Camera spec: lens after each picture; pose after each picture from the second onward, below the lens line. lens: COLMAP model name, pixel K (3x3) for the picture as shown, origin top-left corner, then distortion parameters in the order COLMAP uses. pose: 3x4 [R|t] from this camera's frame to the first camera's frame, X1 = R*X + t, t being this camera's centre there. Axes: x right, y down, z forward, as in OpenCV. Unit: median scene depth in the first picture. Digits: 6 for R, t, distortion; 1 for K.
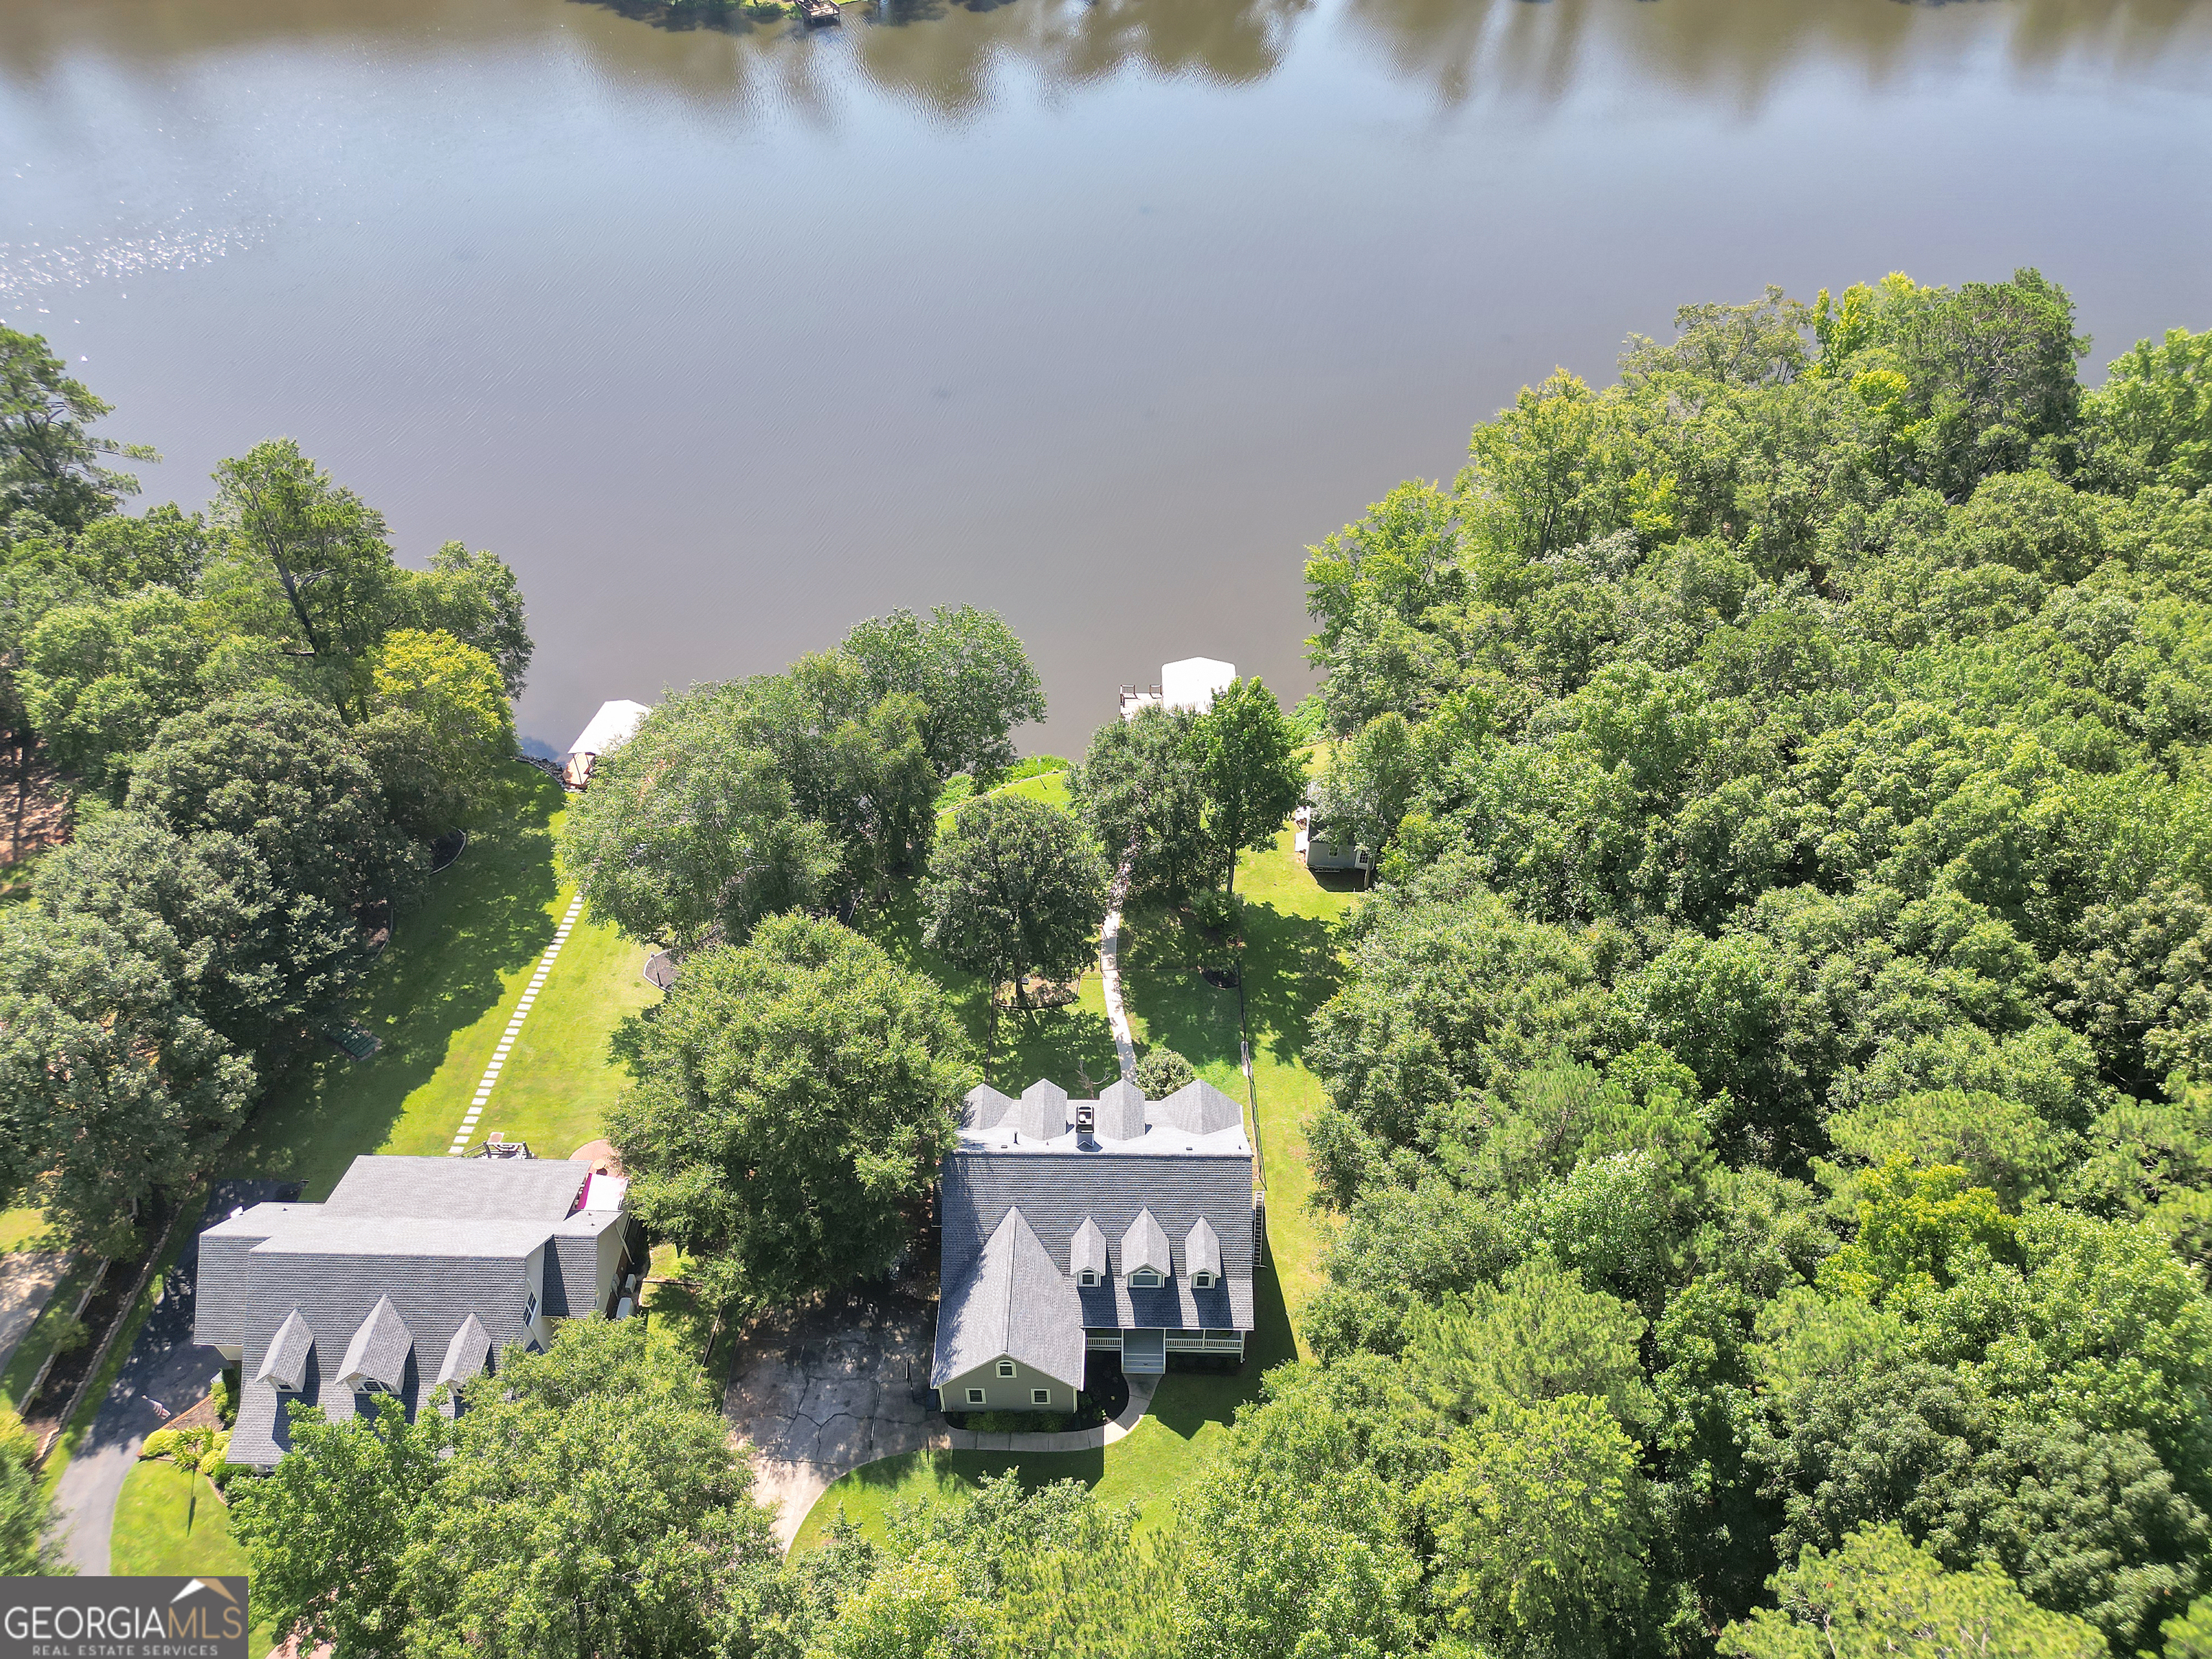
lens RADIAL K [[1564.9, 0, 1105.8], [0, 1564.9, 822.2], [0, 0, 1]] dist [0.070307, -0.066402]
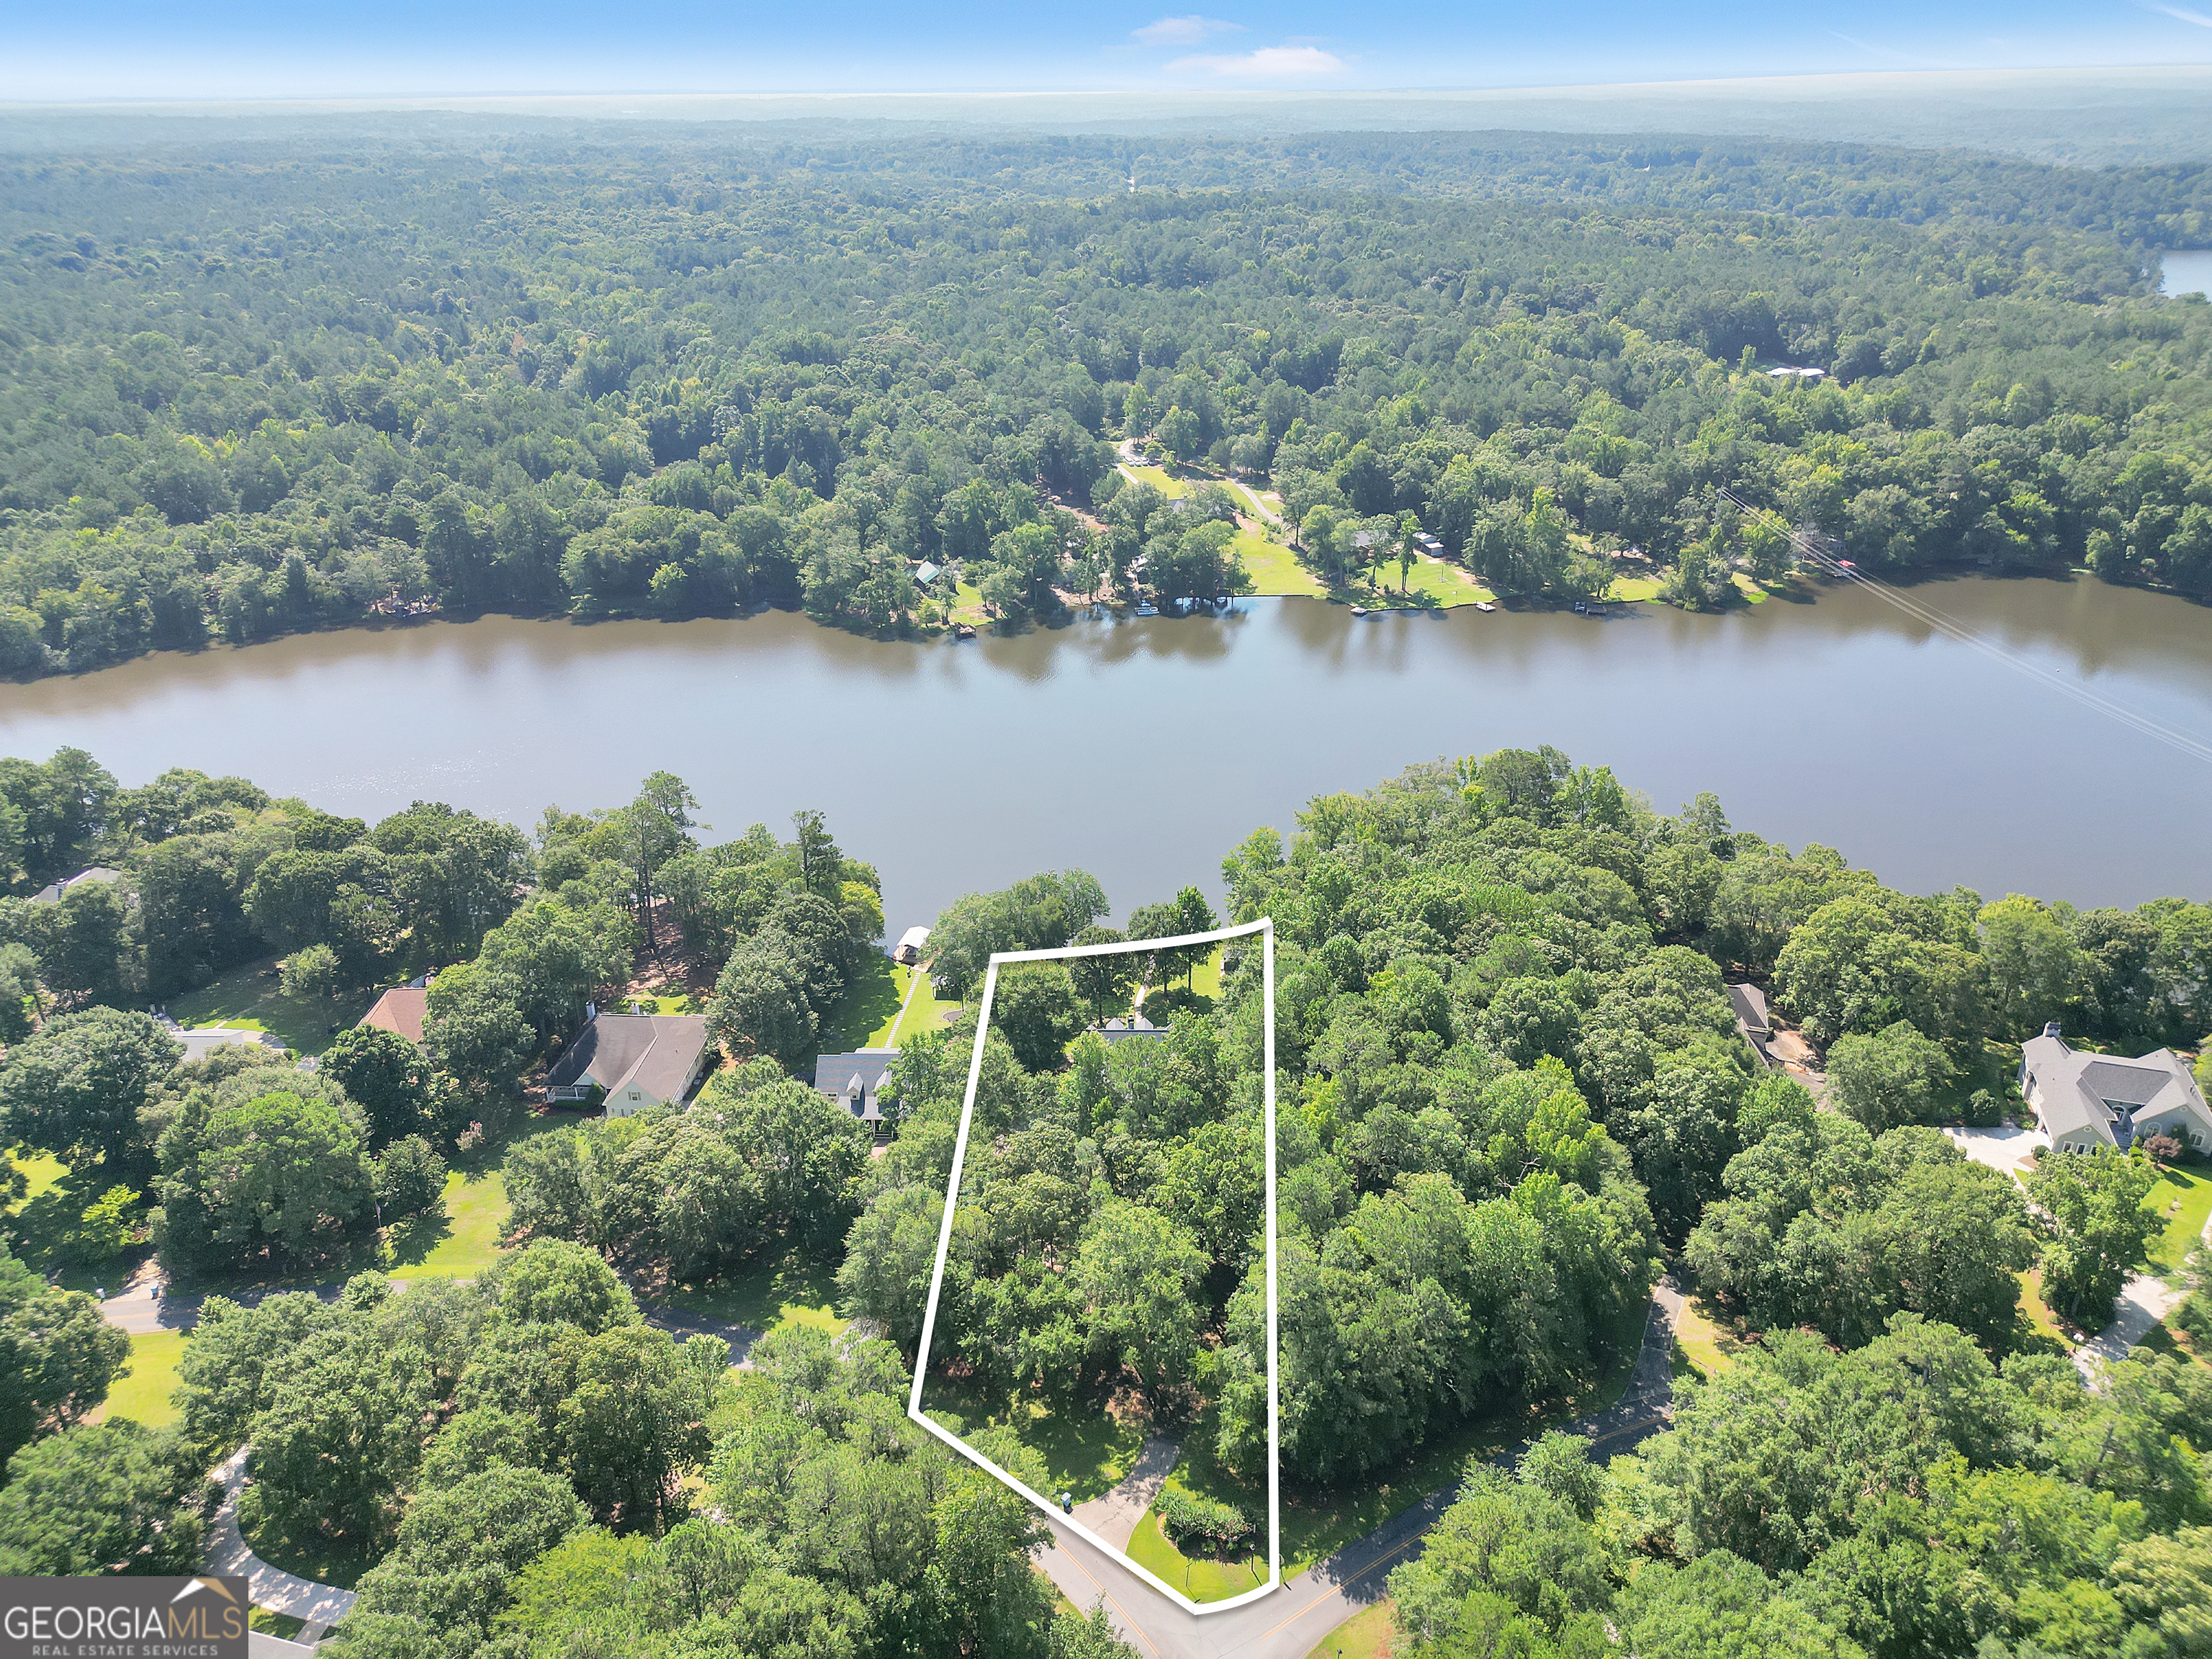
lens RADIAL K [[1564.9, 0, 1105.9], [0, 1564.9, 831.6], [0, 0, 1]] dist [0.070307, -0.066402]
pose [[0.999918, -0.008868, -0.009235, -0.022087], [0.005500, 0.948834, -0.315727, 0.582076], [0.011562, 0.315650, 0.948805, -1.339641]]
